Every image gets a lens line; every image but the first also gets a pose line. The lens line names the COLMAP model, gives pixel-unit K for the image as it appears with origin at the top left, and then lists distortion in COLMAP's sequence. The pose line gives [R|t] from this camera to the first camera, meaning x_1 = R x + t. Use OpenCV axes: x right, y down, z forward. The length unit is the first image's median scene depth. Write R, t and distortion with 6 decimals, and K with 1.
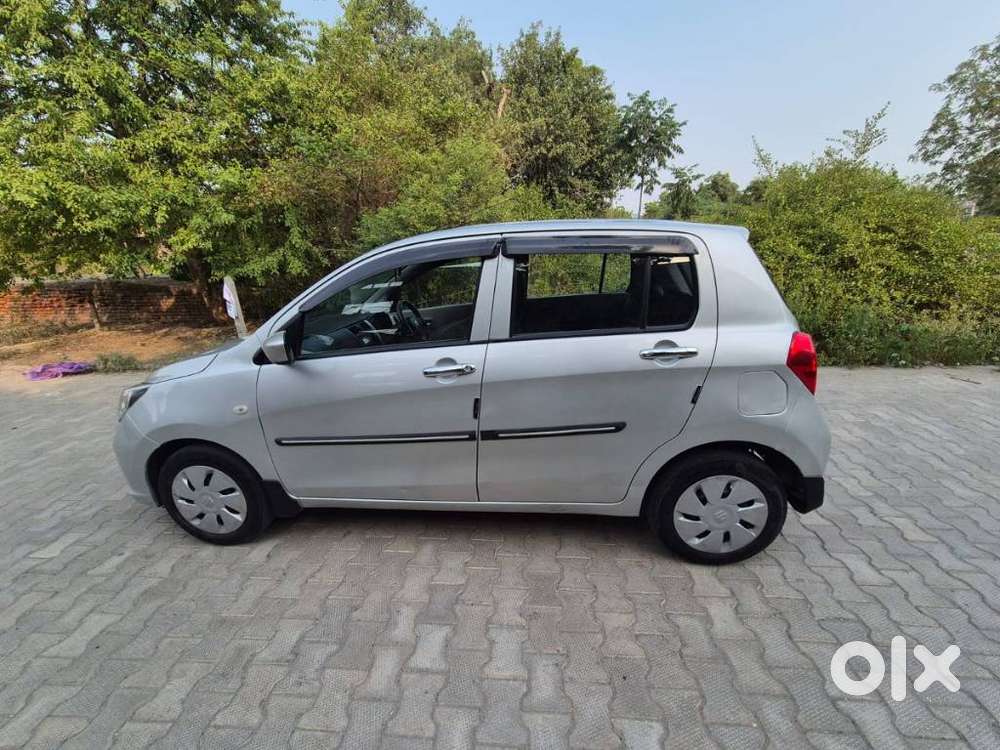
lens RADIAL K [[411.7, 0, 497.1], [0, 411.7, 376.9], [0, 0, 1]] dist [0.002874, 0.000538]
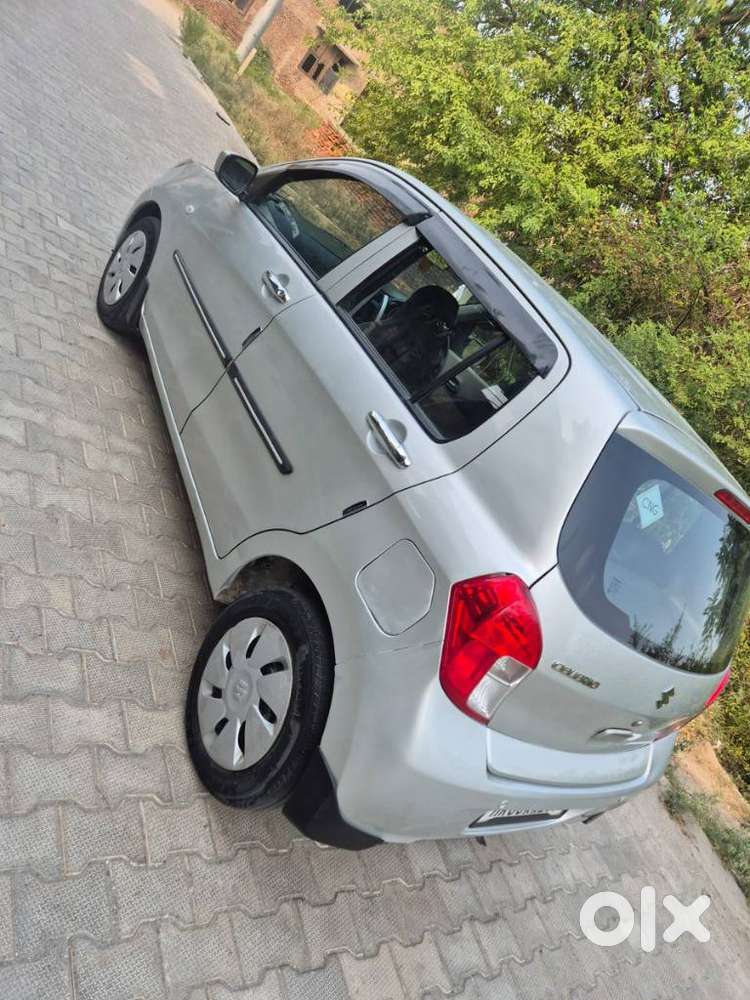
lens RADIAL K [[673.9, 0, 377.6], [0, 673.9, 493.9], [0, 0, 1]] dist [0.073787, -0.061143]
pose [[0.408408, 0.726629, -0.552462, 0.995829], [-0.817952, 0.559976, 0.131840, -0.127055], [0.405164, 0.398043, 0.823046, 0.142640]]
